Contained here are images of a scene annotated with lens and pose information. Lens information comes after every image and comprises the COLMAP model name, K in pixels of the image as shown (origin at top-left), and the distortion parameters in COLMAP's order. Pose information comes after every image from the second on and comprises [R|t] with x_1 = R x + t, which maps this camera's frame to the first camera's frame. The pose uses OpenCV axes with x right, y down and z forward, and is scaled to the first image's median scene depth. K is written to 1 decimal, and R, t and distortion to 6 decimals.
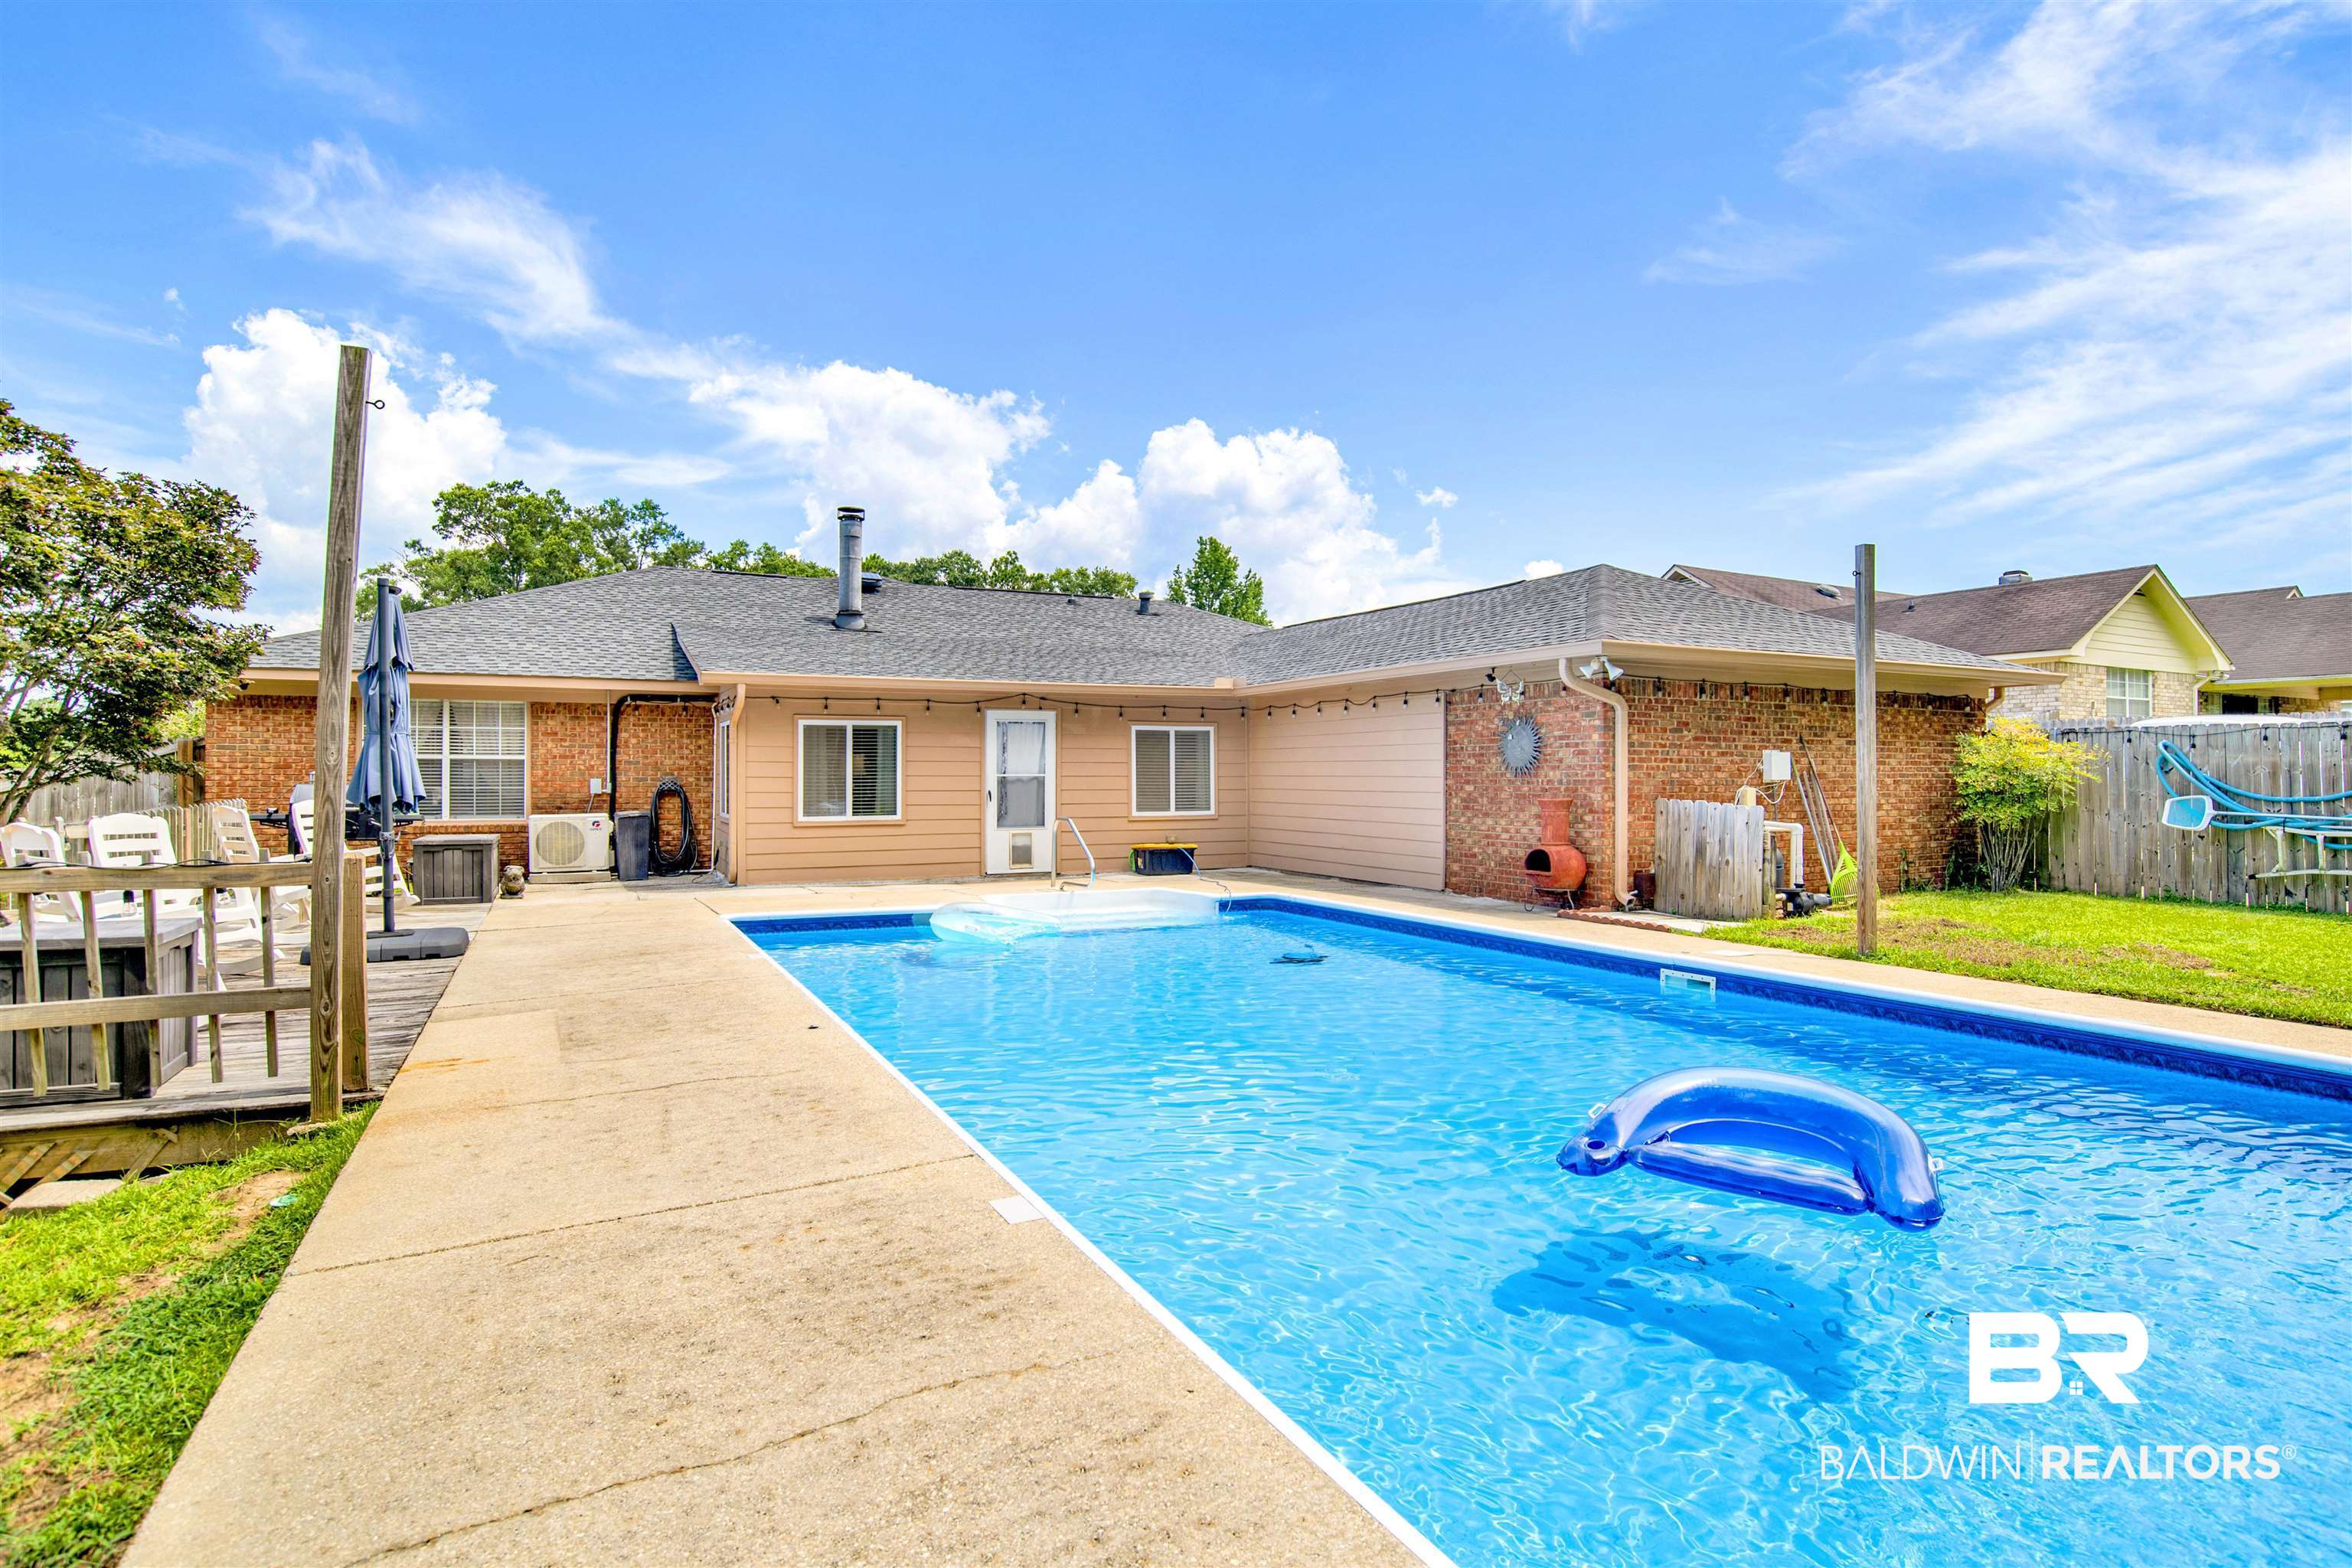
lens RADIAL K [[1244.7, 0, 1118.4], [0, 1244.7, 770.1], [0, 0, 1]] dist [-0.053046, 0.013203]
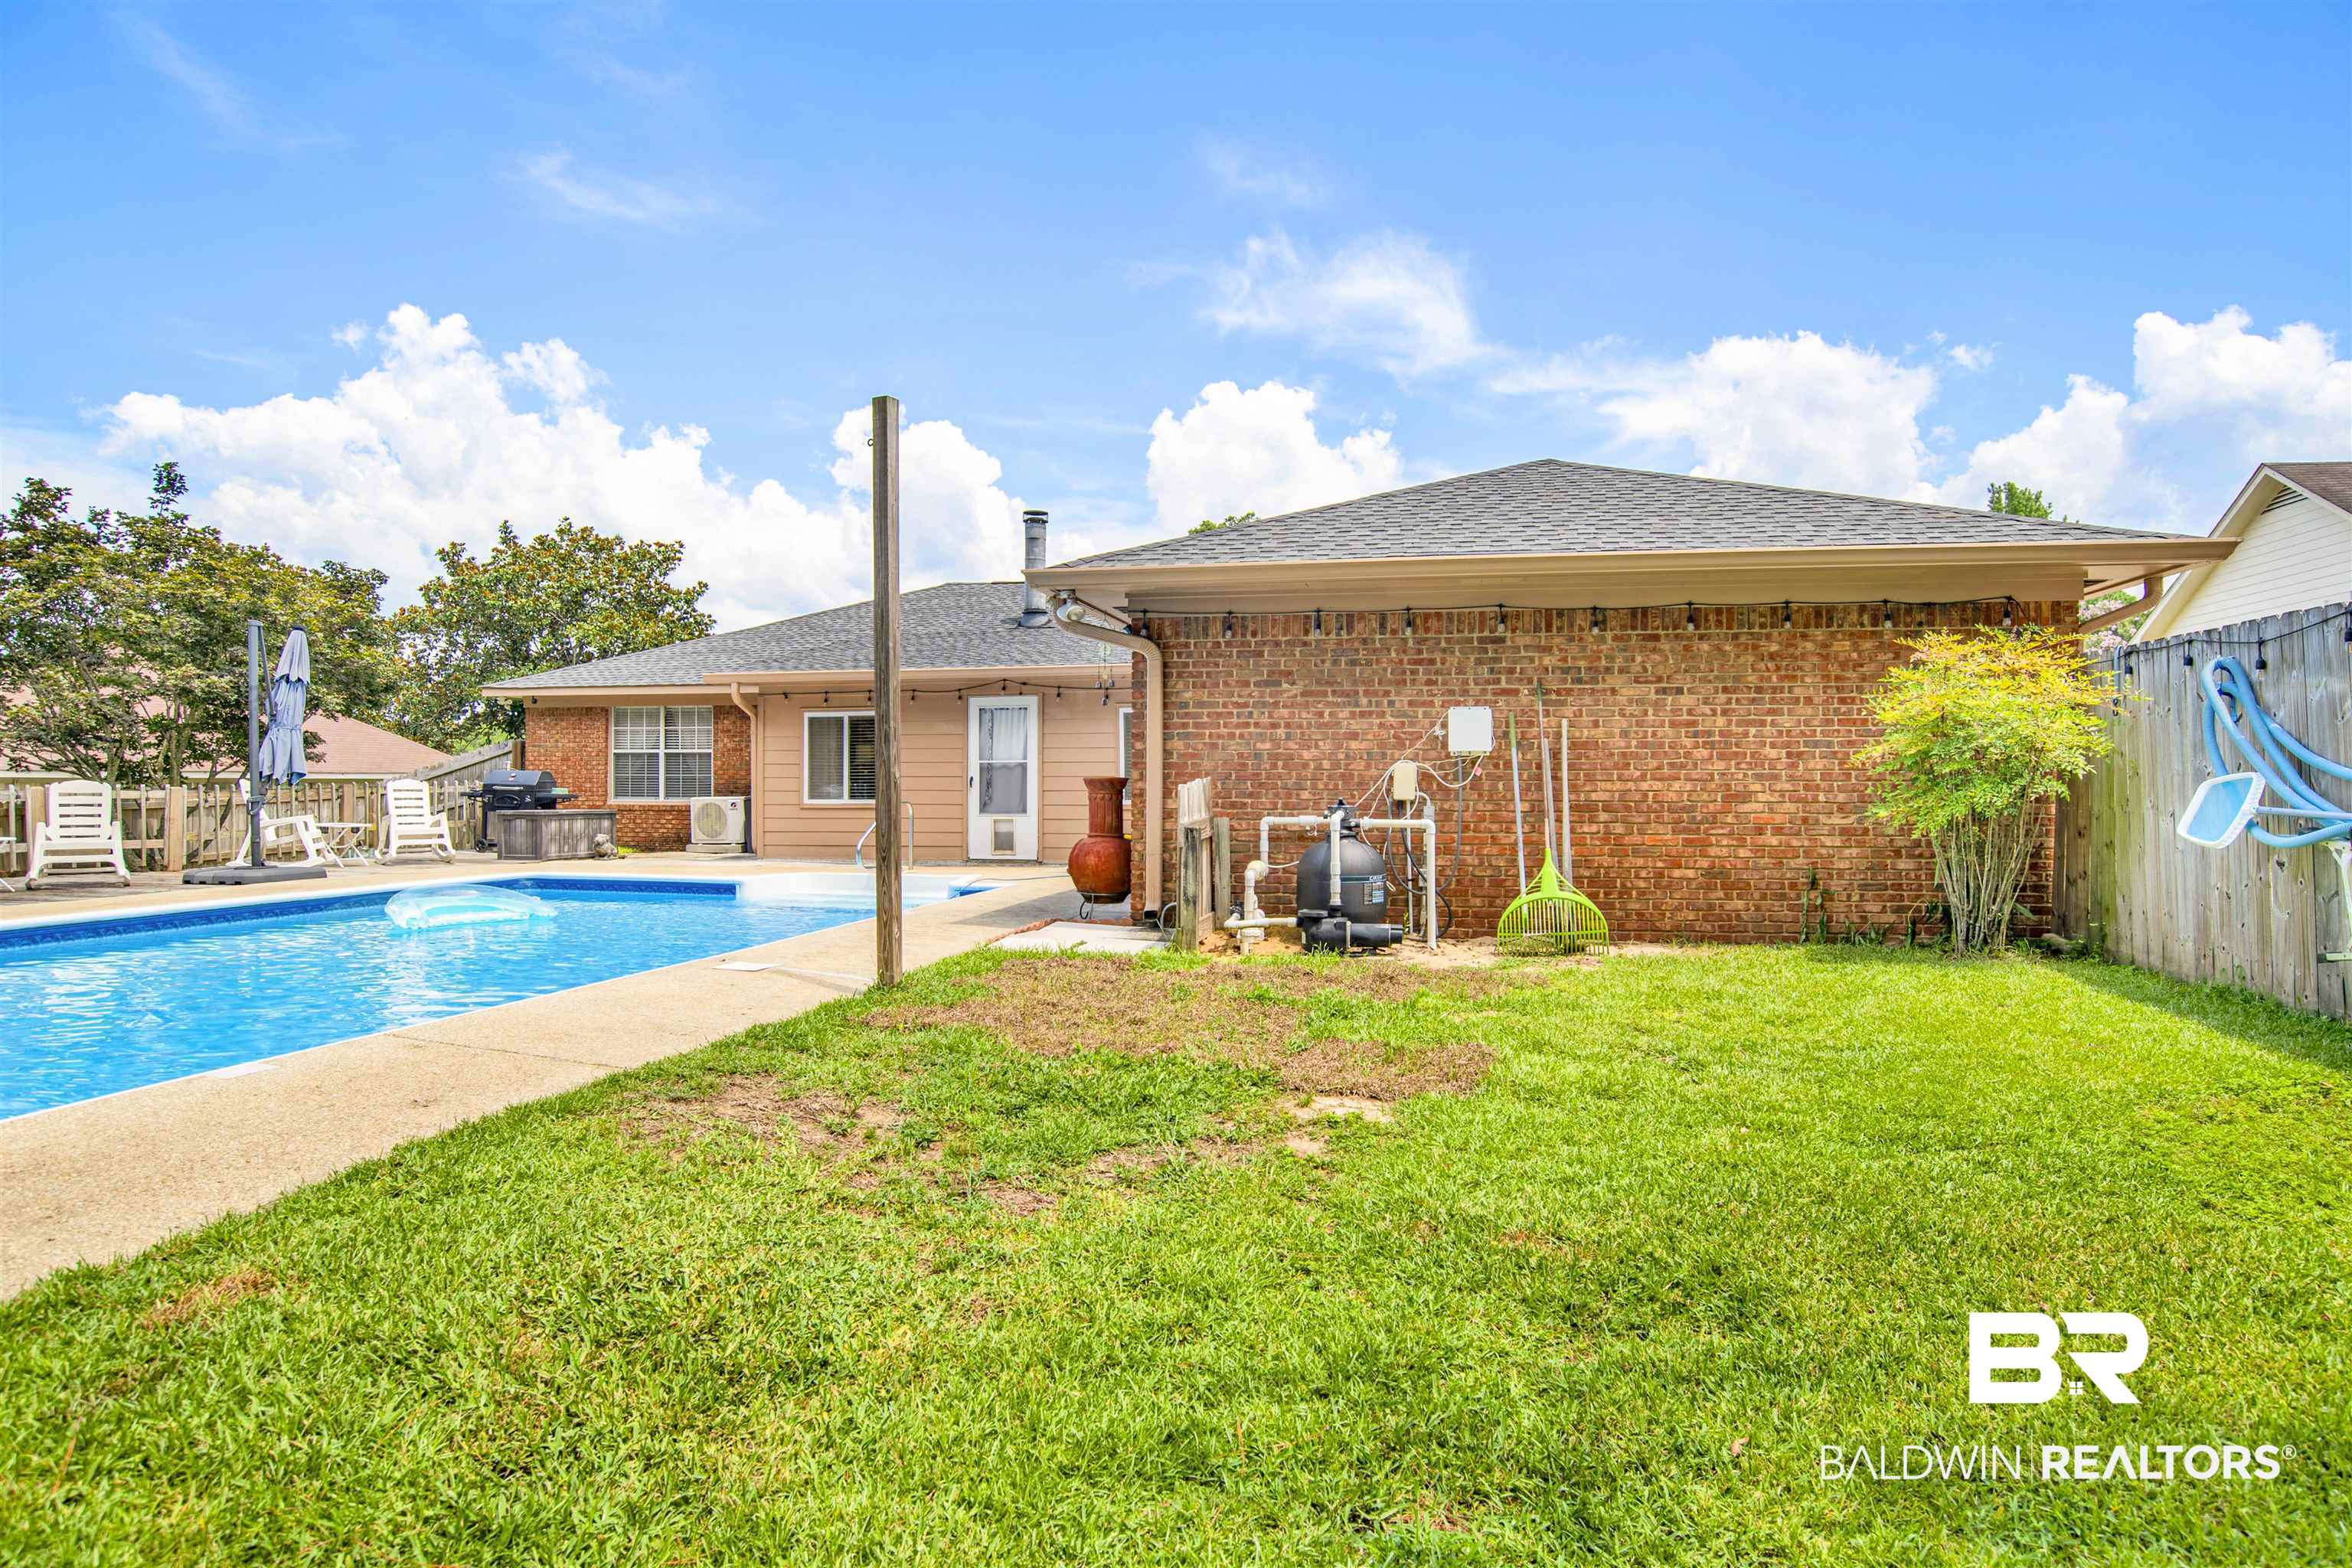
lens RADIAL K [[1244.7, 0, 1187.1], [0, 1244.7, 789.0], [0, 0, 1]] dist [-0.053046, 0.013203]
pose [[0.797722, 0.004522, -0.603008, 0.637266], [0.001508, 0.999954, 0.009493, 0.016780], [0.603023, -0.008482, 0.797678, 0.292228]]
